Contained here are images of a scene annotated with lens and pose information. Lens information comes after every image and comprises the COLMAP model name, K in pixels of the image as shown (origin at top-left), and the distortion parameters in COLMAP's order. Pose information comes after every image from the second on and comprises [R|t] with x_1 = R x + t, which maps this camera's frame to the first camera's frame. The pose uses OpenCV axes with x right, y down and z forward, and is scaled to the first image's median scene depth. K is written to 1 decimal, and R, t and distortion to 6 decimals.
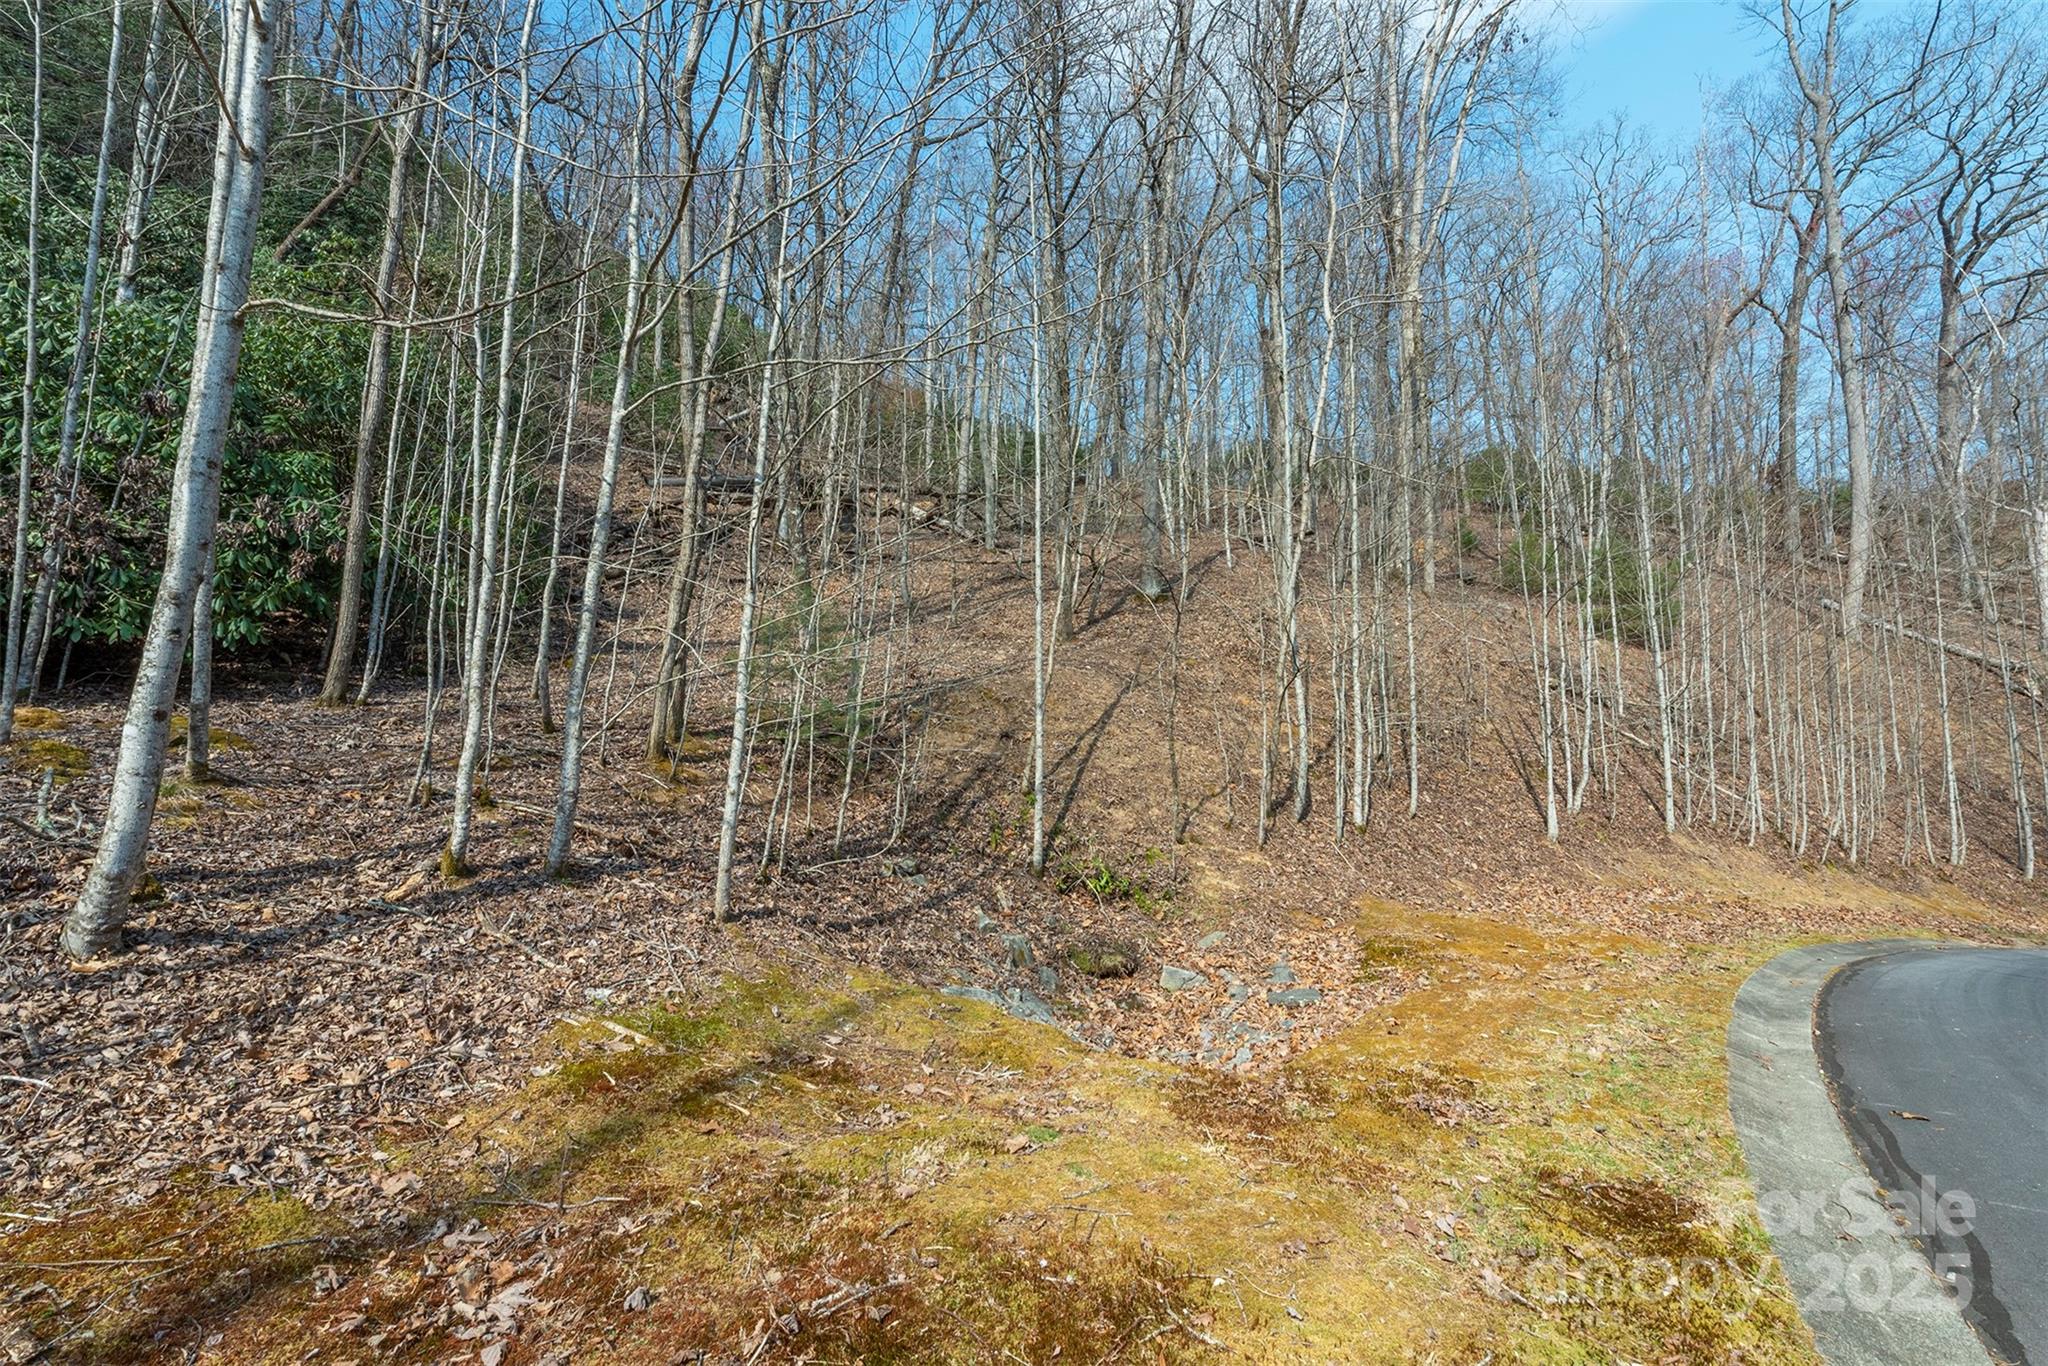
lens RADIAL K [[884.7, 0, 1025.4], [0, 884.7, 680.3], [0, 0, 1]] dist [0.007977, -0.000399]
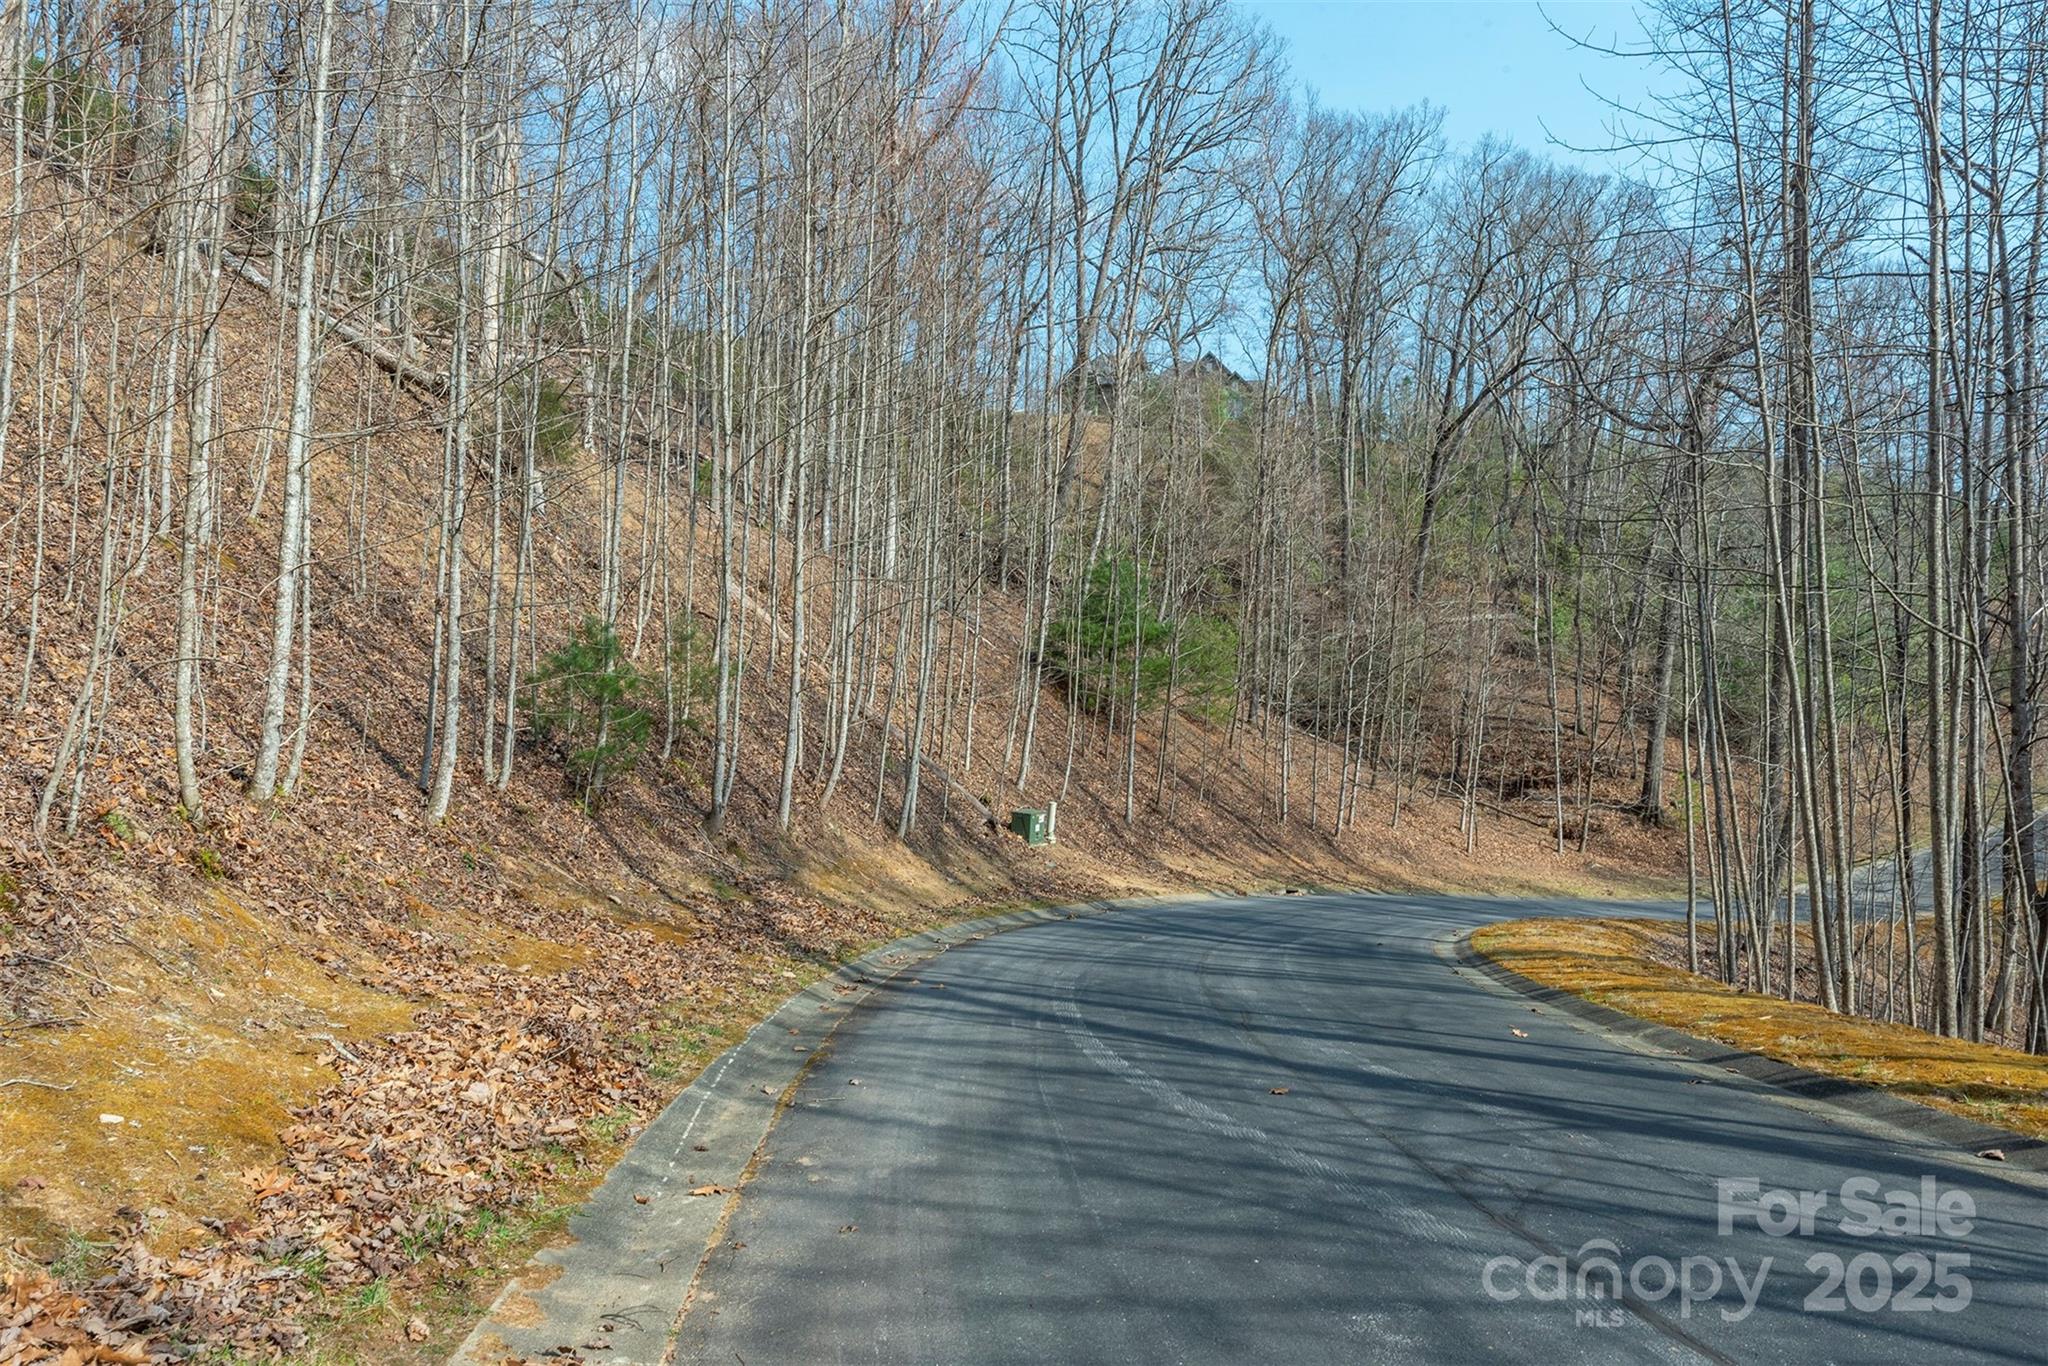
lens RADIAL K [[1399.4, 0, 1025.6], [0, 1399.4, 681.7], [0, 0, 1]] dist [0.002214, -0.000027]
pose [[0.303399, -0.003593, 0.952857, 1.442931], [-0.119530, 0.991950, 0.041799, 0.256727], [-0.945337, -0.126576, 0.300527, 1.341622]]
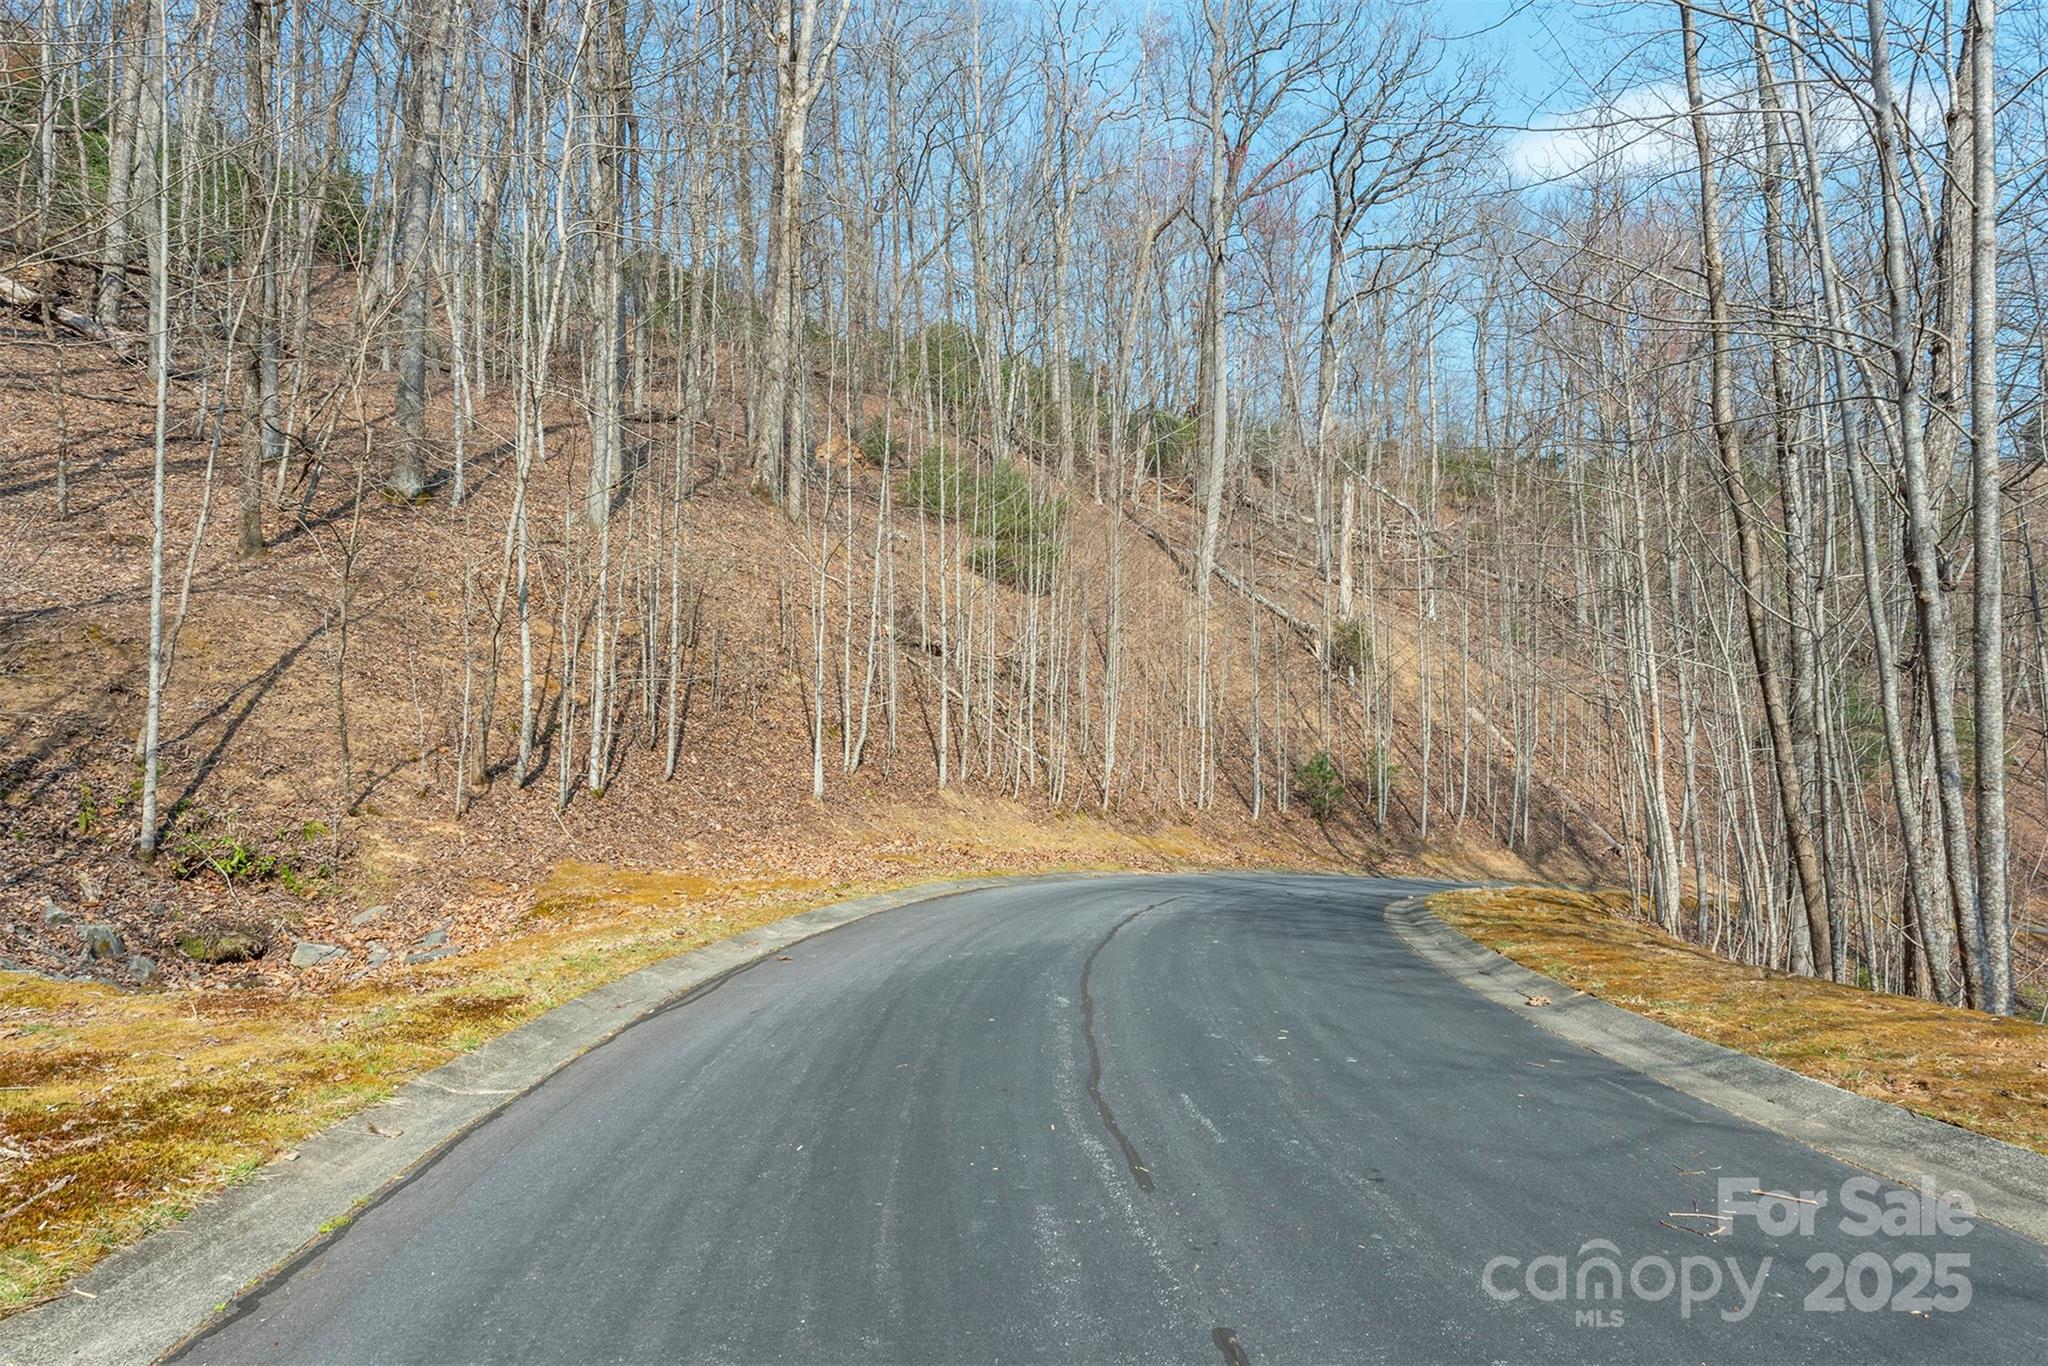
lens RADIAL K [[1239.7, 0, 1028.8], [0, 1239.7, 682.1], [0, 0, 1]] dist [0.002563, -0.004485]
pose [[0.846801, 0.013192, 0.531747, 0.084386], [-0.048037, 0.997504, 0.051752, -0.041678], [-0.529737, -0.069367, 0.845321, -0.370995]]
